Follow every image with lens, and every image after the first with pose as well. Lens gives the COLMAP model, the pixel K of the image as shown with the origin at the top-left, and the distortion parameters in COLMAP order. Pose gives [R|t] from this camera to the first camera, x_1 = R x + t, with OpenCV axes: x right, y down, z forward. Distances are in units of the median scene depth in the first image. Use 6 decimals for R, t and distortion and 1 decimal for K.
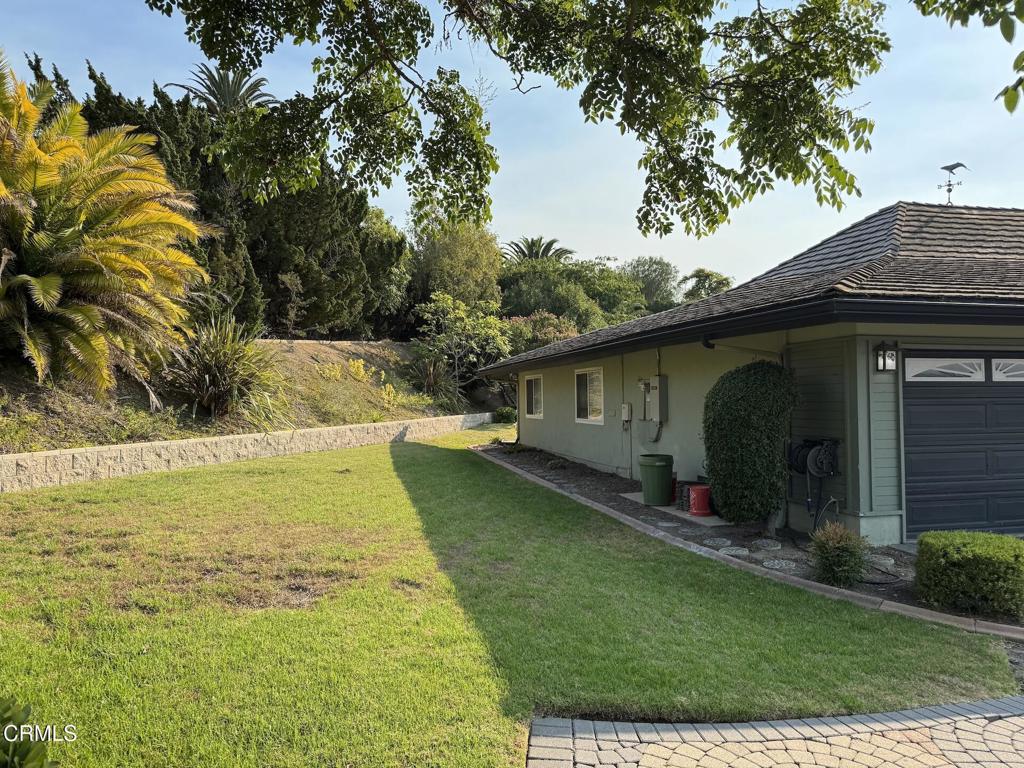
lens RADIAL K [[723.4, 0, 515.6], [0, 723.4, 383.2], [0, 0, 1]] dist [0.063037, -0.072215]
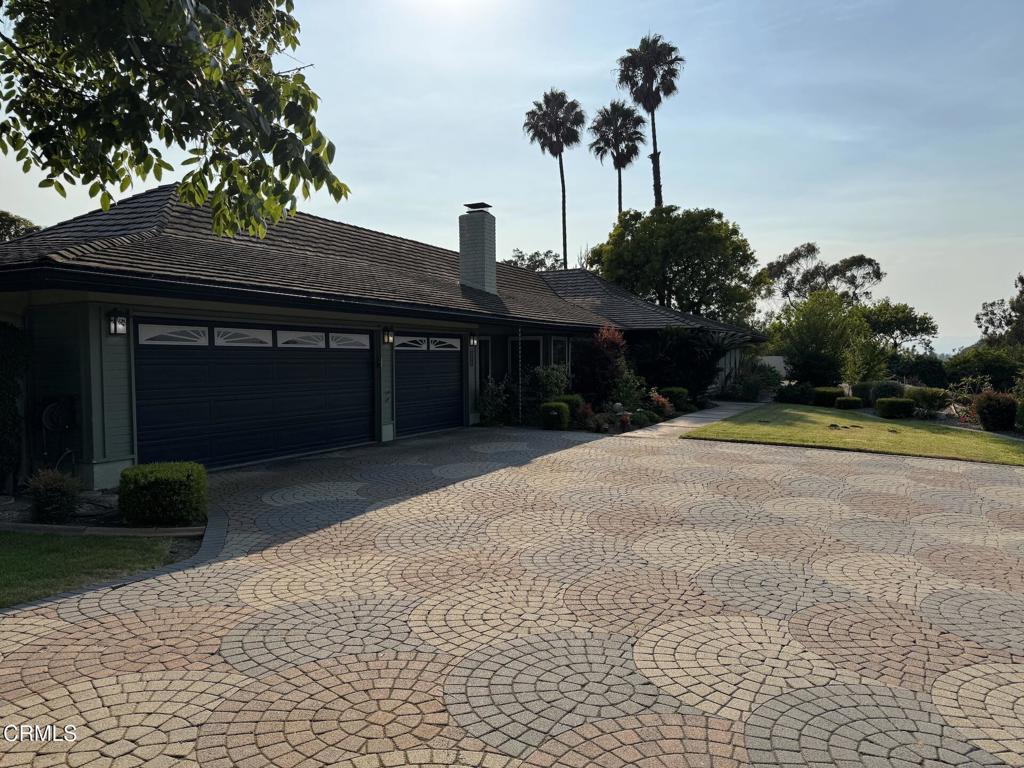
lens RADIAL K [[723.4, 0, 515.6], [0, 723.4, 383.2], [0, 0, 1]] dist [0.063037, -0.072215]
pose [[0.664563, -0.021740, 0.746916, 0.063005], [-0.013193, 0.999080, 0.040818, 0.004355], [-0.747116, -0.036980, 0.663665, -0.226789]]
